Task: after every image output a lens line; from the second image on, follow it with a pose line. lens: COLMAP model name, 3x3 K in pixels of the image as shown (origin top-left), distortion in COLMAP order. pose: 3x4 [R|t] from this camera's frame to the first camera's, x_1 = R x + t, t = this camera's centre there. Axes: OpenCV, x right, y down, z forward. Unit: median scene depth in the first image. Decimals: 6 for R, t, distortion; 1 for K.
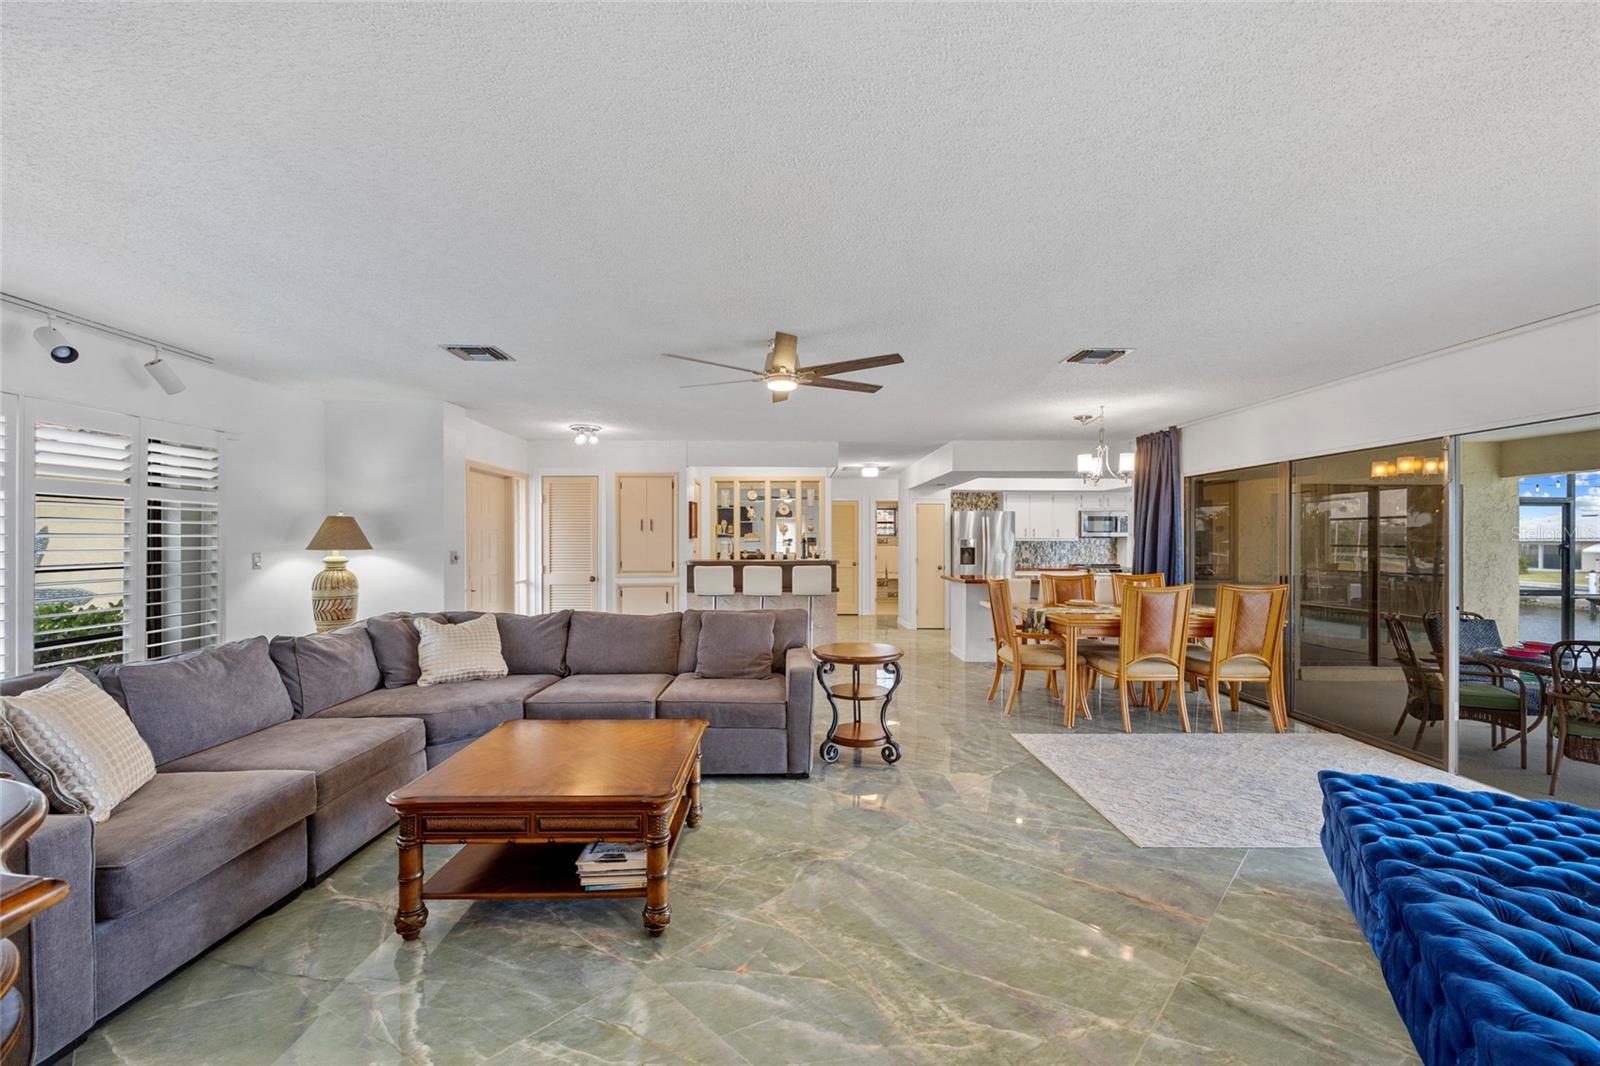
lens RADIAL K [[638.8, 0, 807.8], [0, 638.8, 544.0], [0, 0, 1]] dist [-0.001198, -0.001473]
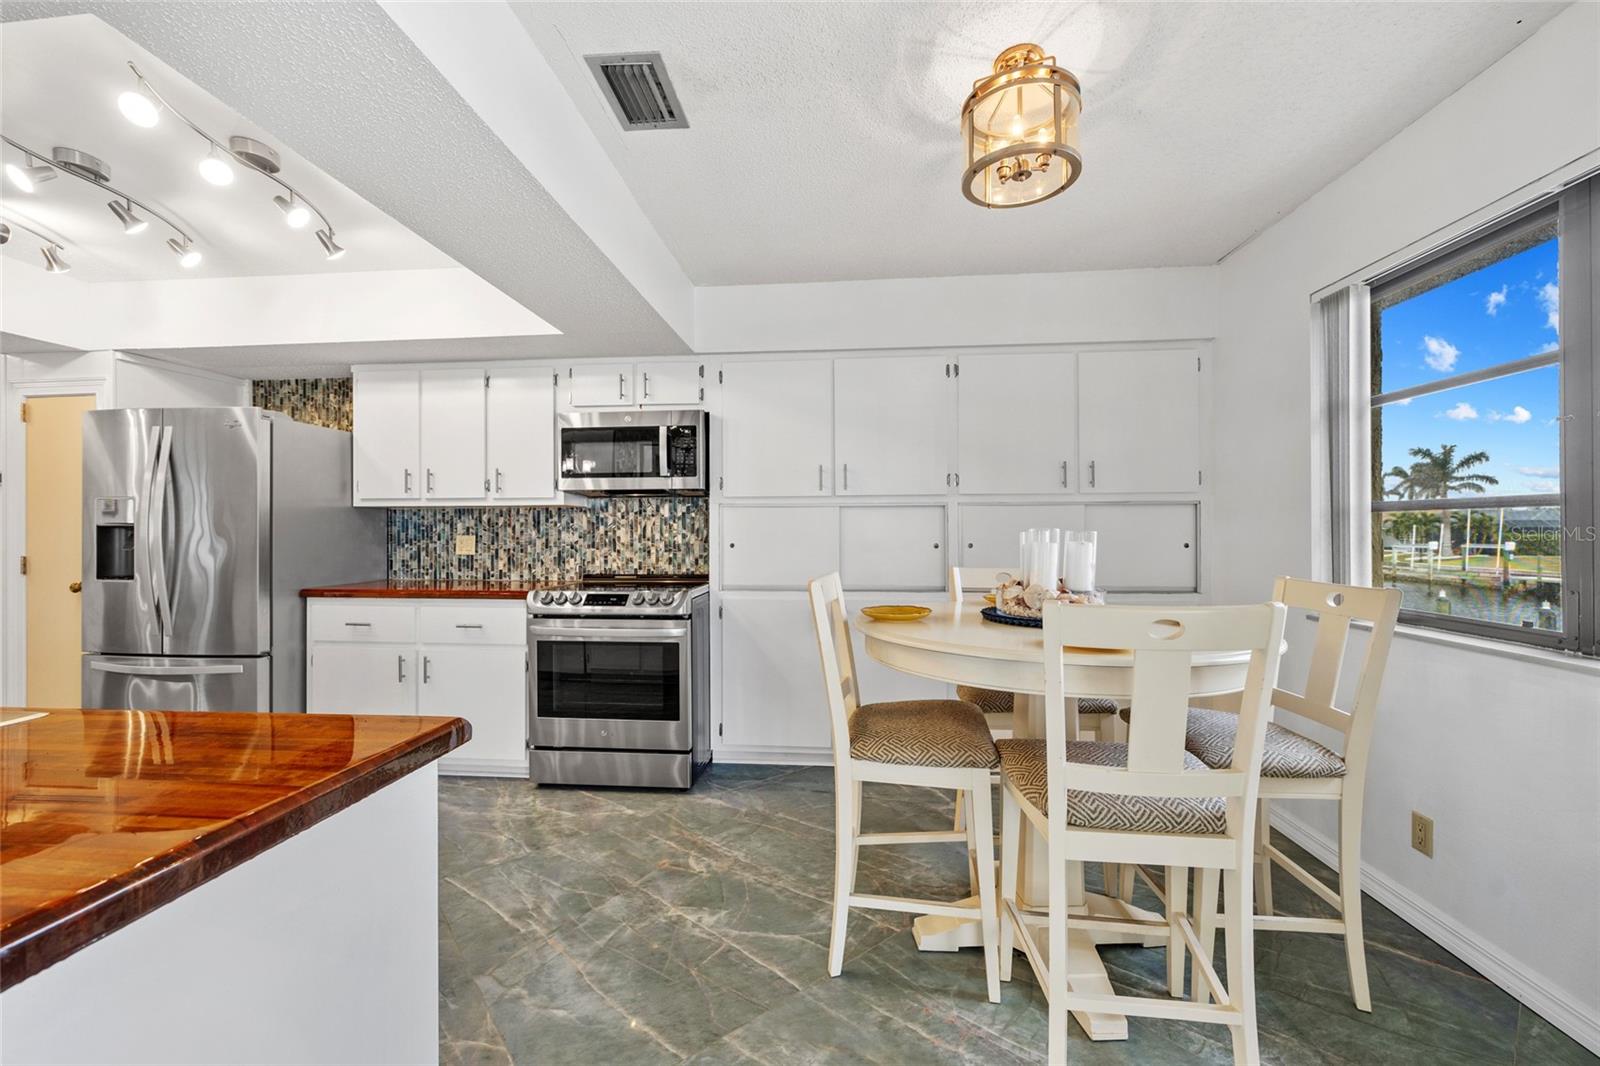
lens RADIAL K [[638.8, 0, 795.2], [0, 638.8, 526.2], [0, 0, 1]] dist [-0.001198, -0.001473]
pose [[0.992495, -0.006663, -0.122104, 1.301671], [0.004192, 0.999782, -0.020477, 0.031158], [0.122214, 0.019812, 0.992306, 1.518343]]
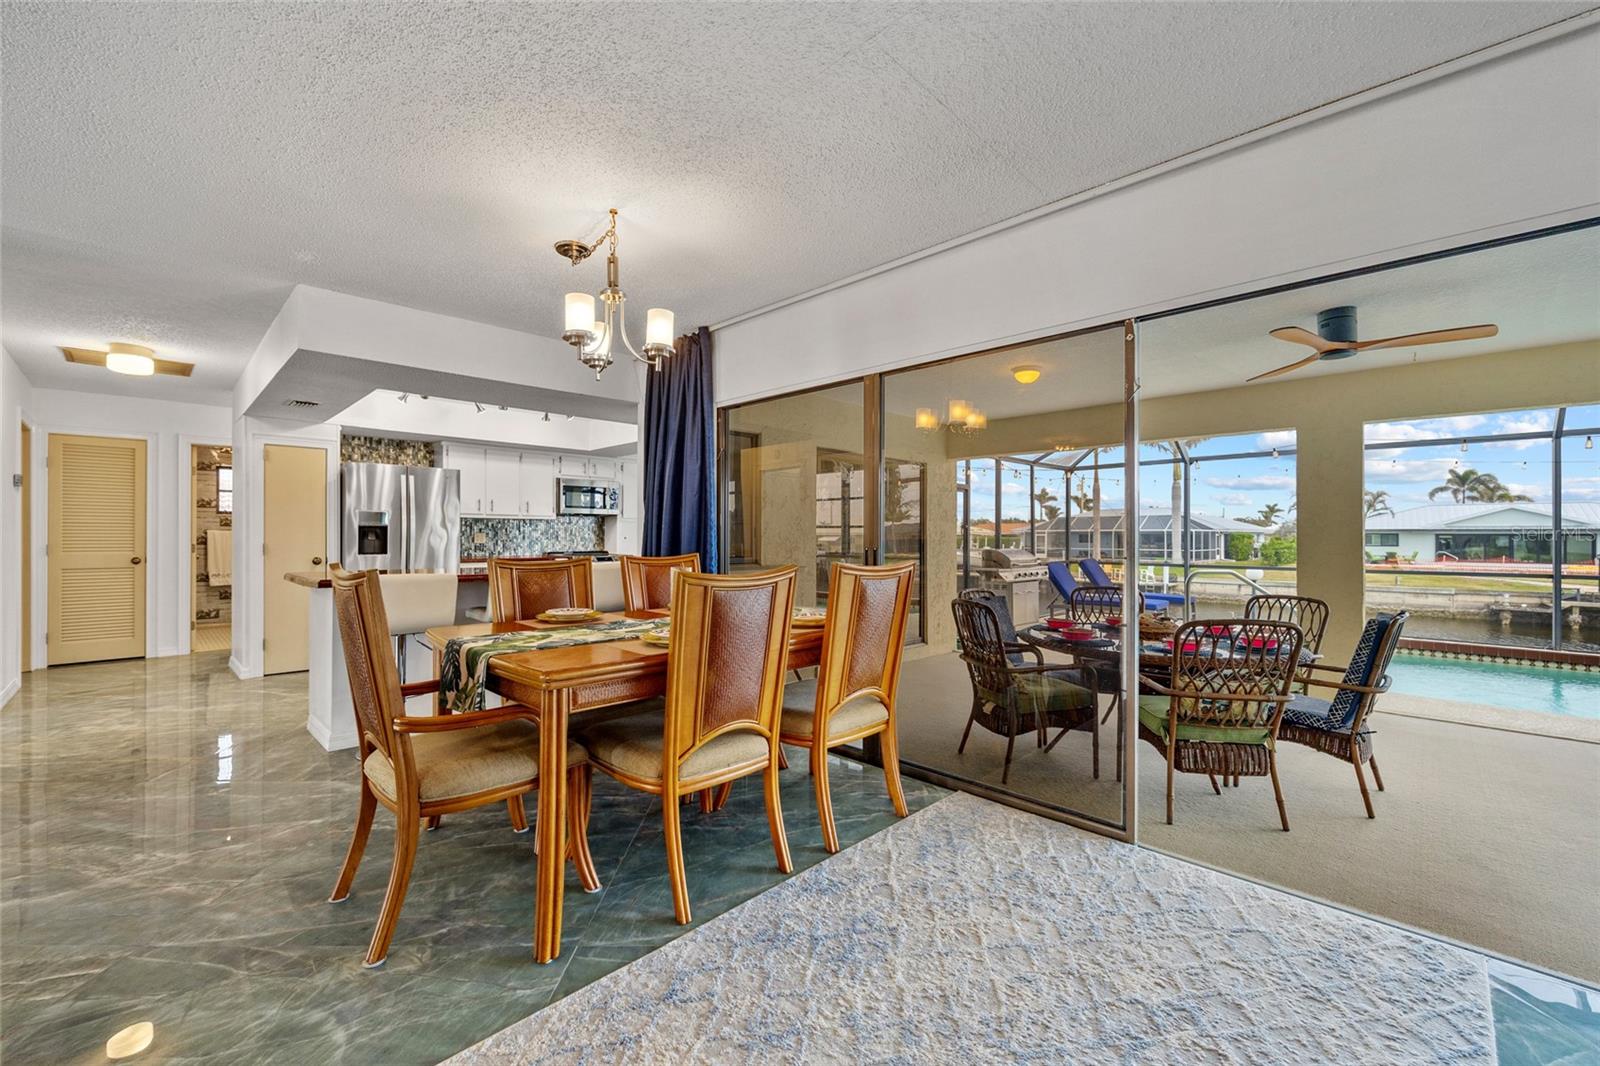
lens RADIAL K [[638.8, 0, 791.5], [0, 638.8, 532.0], [0, 0, 1]] dist [-0.001198, -0.001473]
pose [[0.723947, 0.003504, 0.689847, 0.256766], [0.004801, 0.999937, -0.010118, 0.041040], [-0.689839, 0.010637, 0.723885, 0.636088]]
